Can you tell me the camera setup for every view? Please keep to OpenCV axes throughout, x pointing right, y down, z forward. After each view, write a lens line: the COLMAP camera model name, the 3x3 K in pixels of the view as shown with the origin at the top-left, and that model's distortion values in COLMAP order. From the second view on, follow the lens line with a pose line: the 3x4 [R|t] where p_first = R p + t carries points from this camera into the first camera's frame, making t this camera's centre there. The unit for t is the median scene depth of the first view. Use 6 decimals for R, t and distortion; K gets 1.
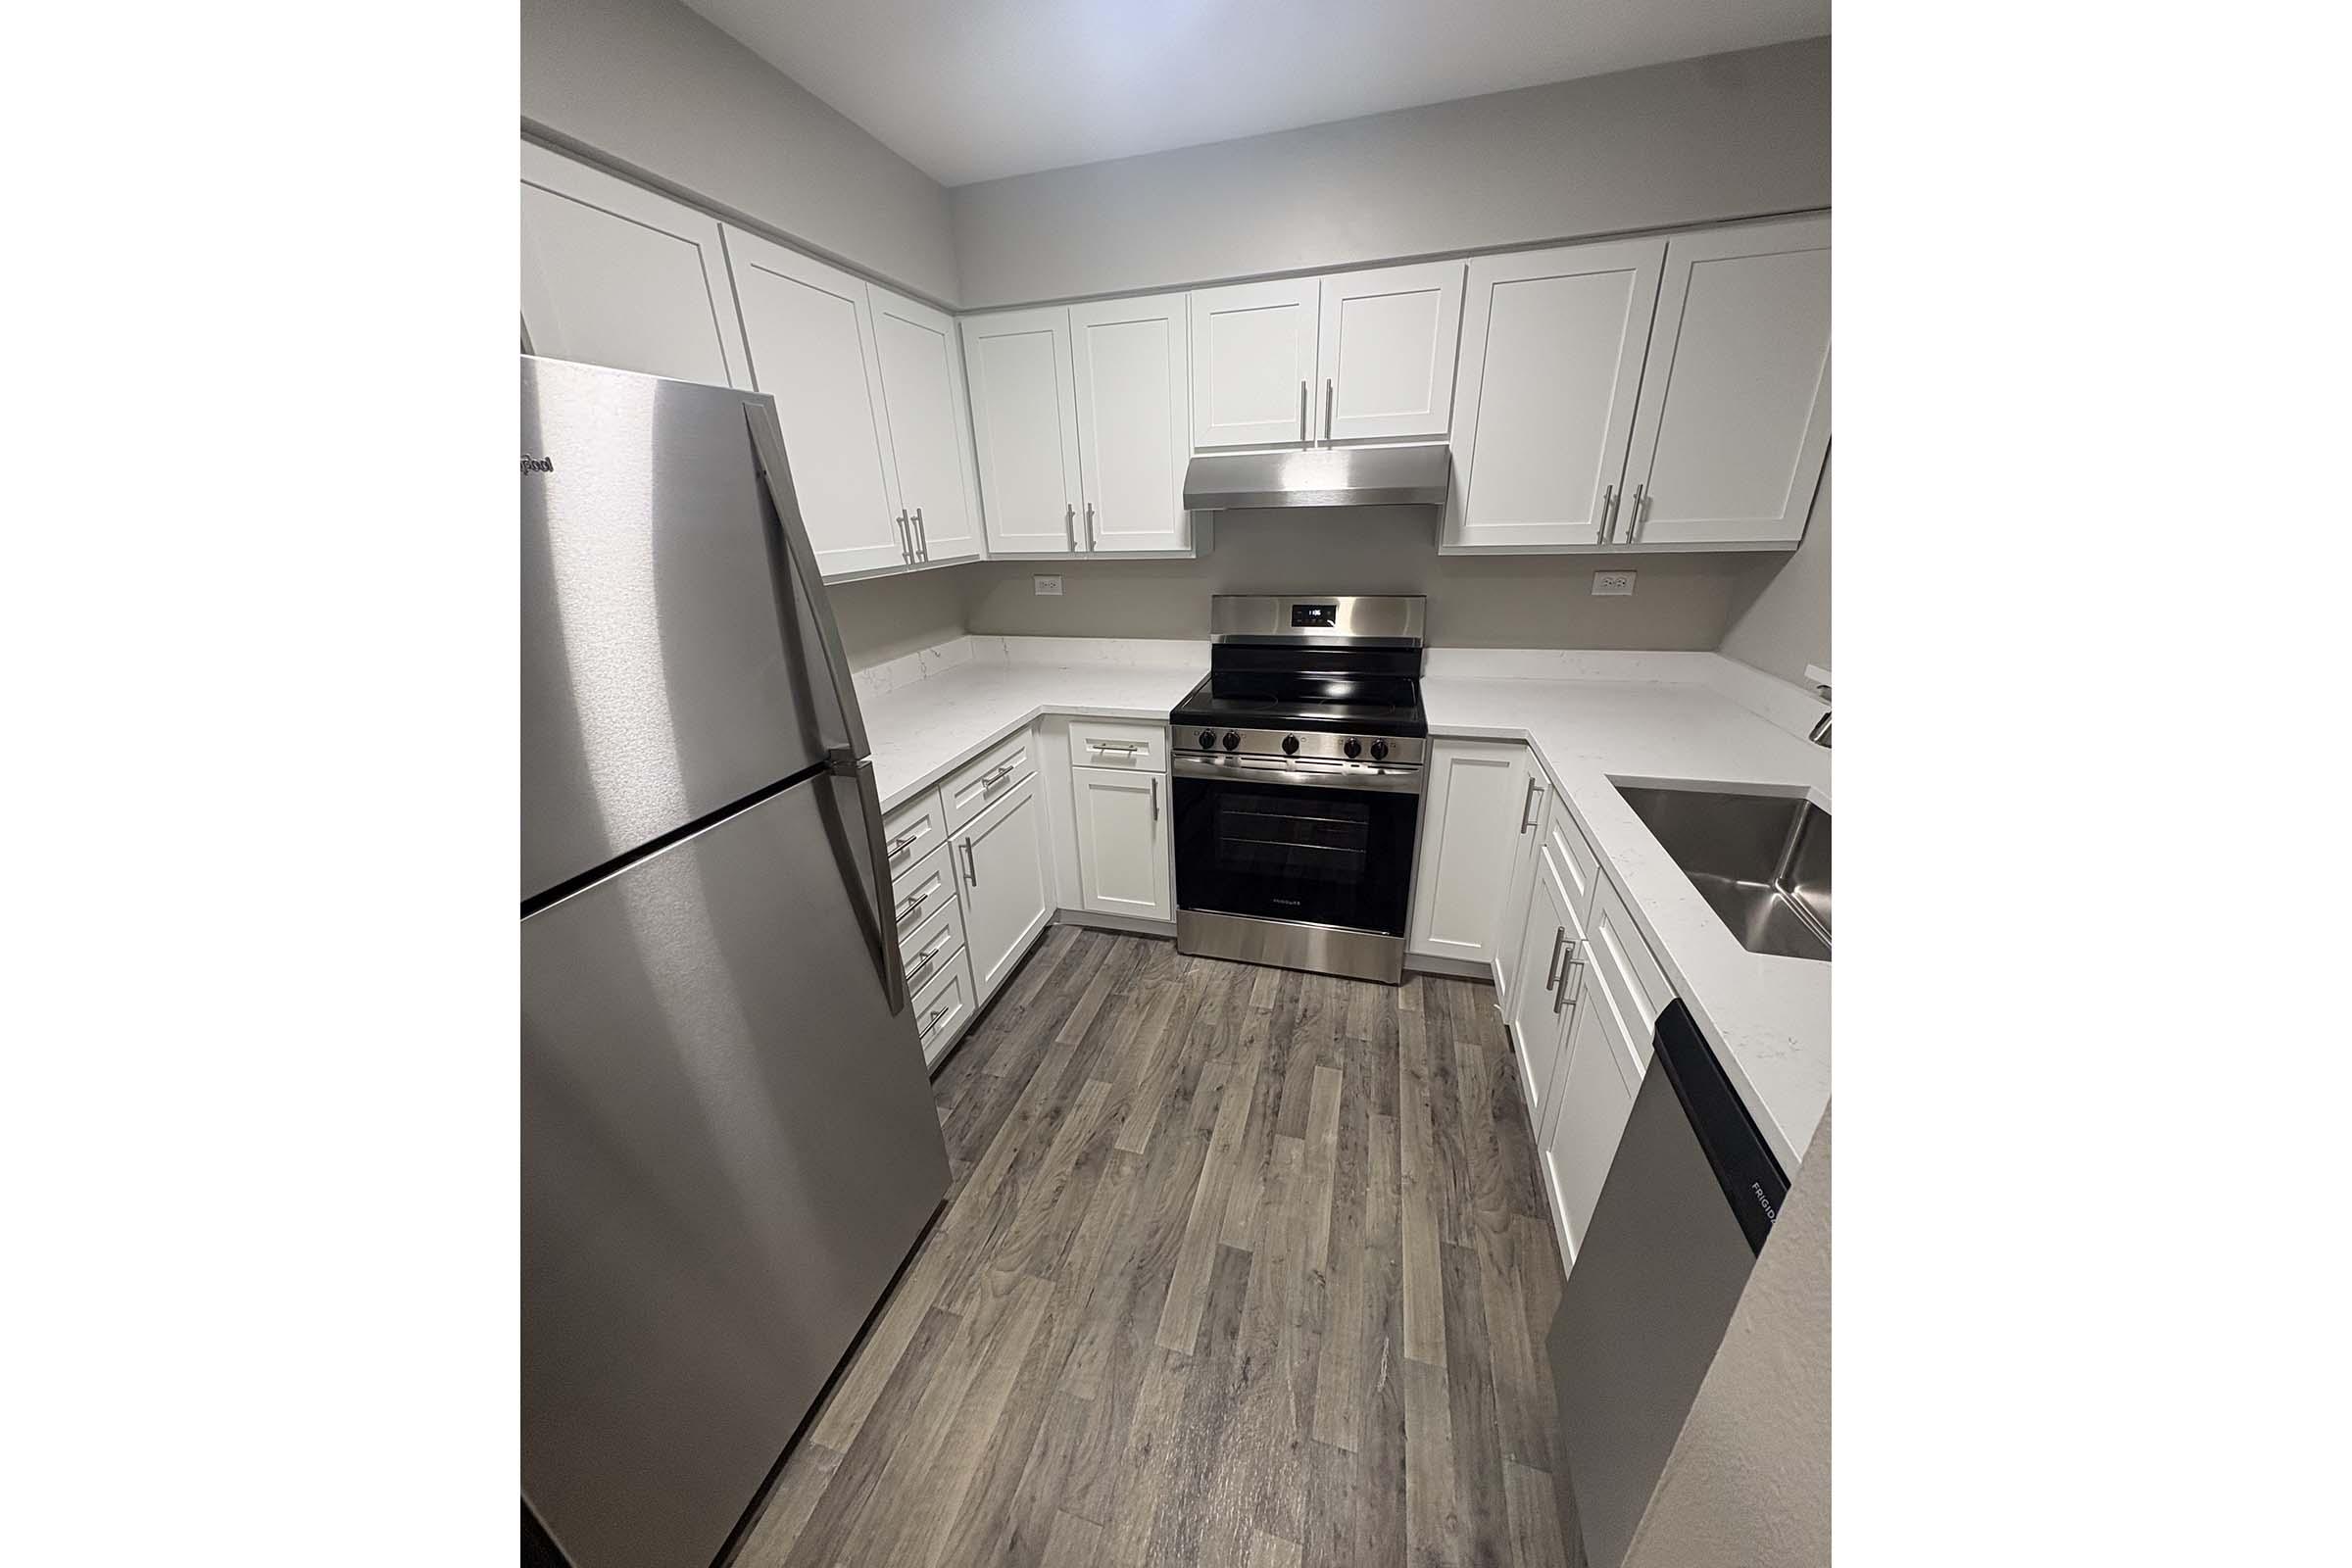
lens RADIAL K [[698.3, 0, 1177.2], [0, 698.3, 785.9], [0, 0, 1]] dist [0.000177, -0.000036]
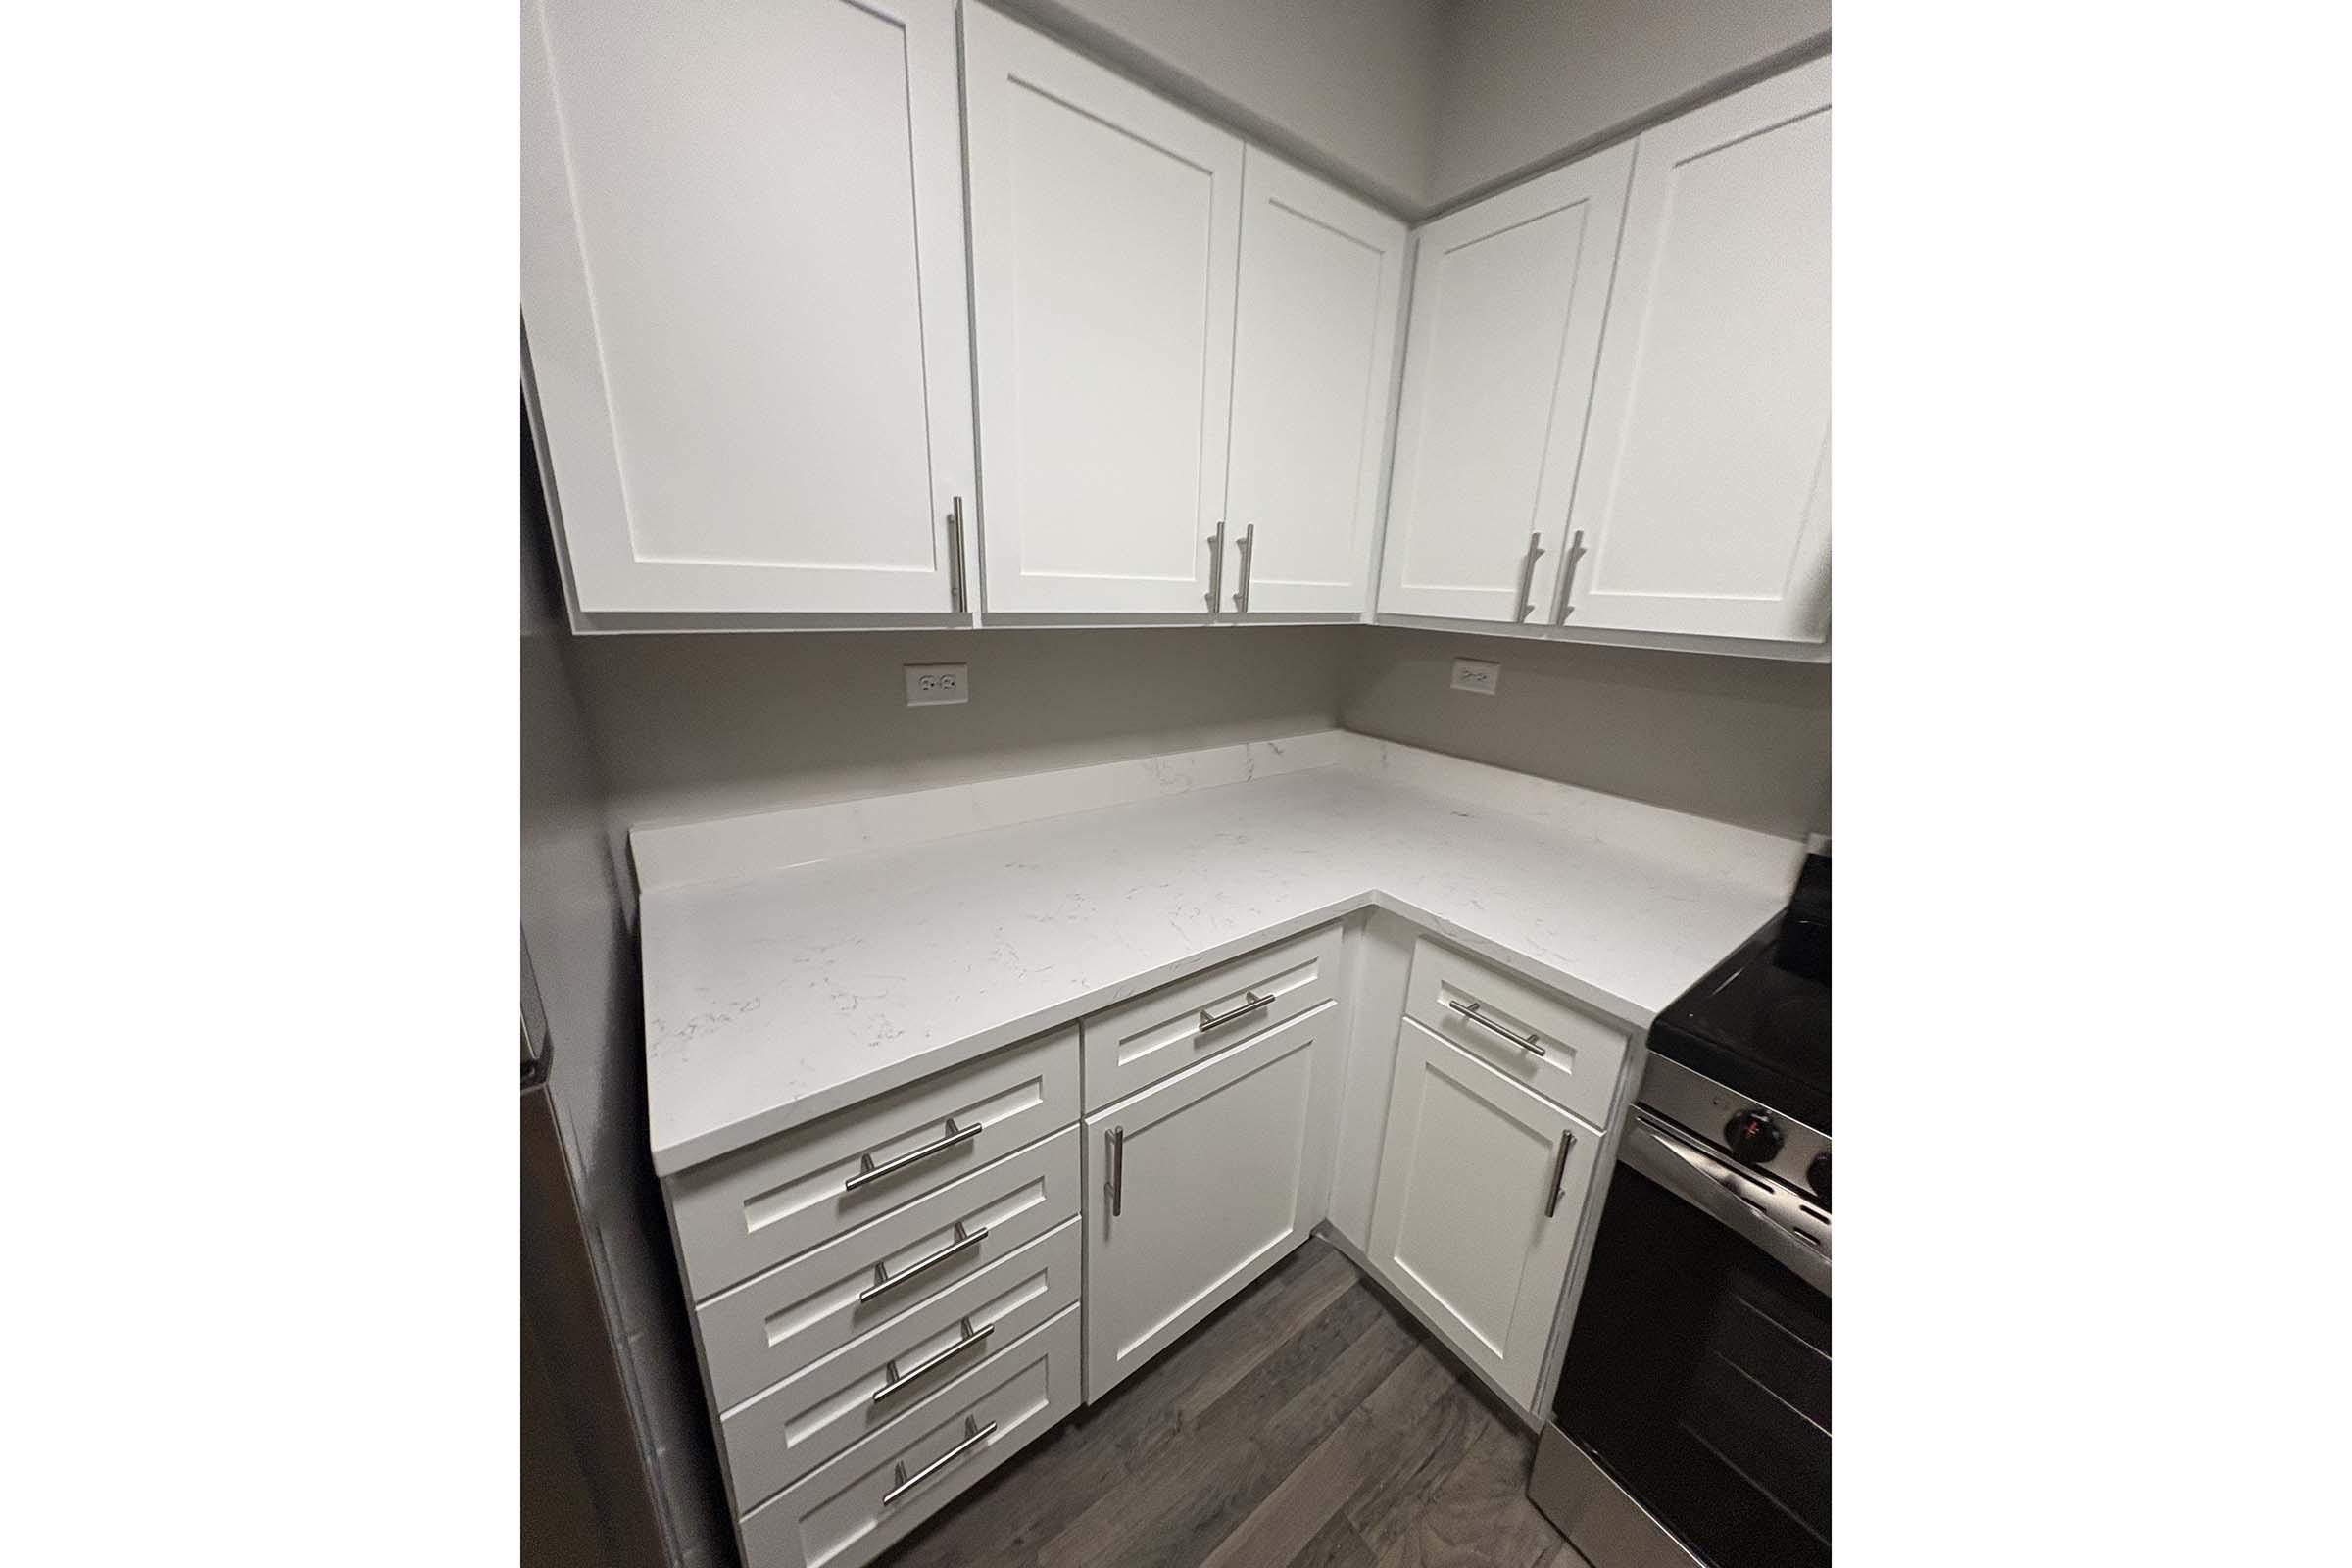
lens RADIAL K [[698.3, 0, 1177.2], [0, 698.3, 785.9], [0, 0, 1]] dist [0.000177, -0.000036]
pose [[0.788145, 0.227908, -0.571738, -0.025425], [-0.282389, 0.959275, -0.006886, -0.143979], [0.546885, 0.166880, 0.820407, 0.457070]]
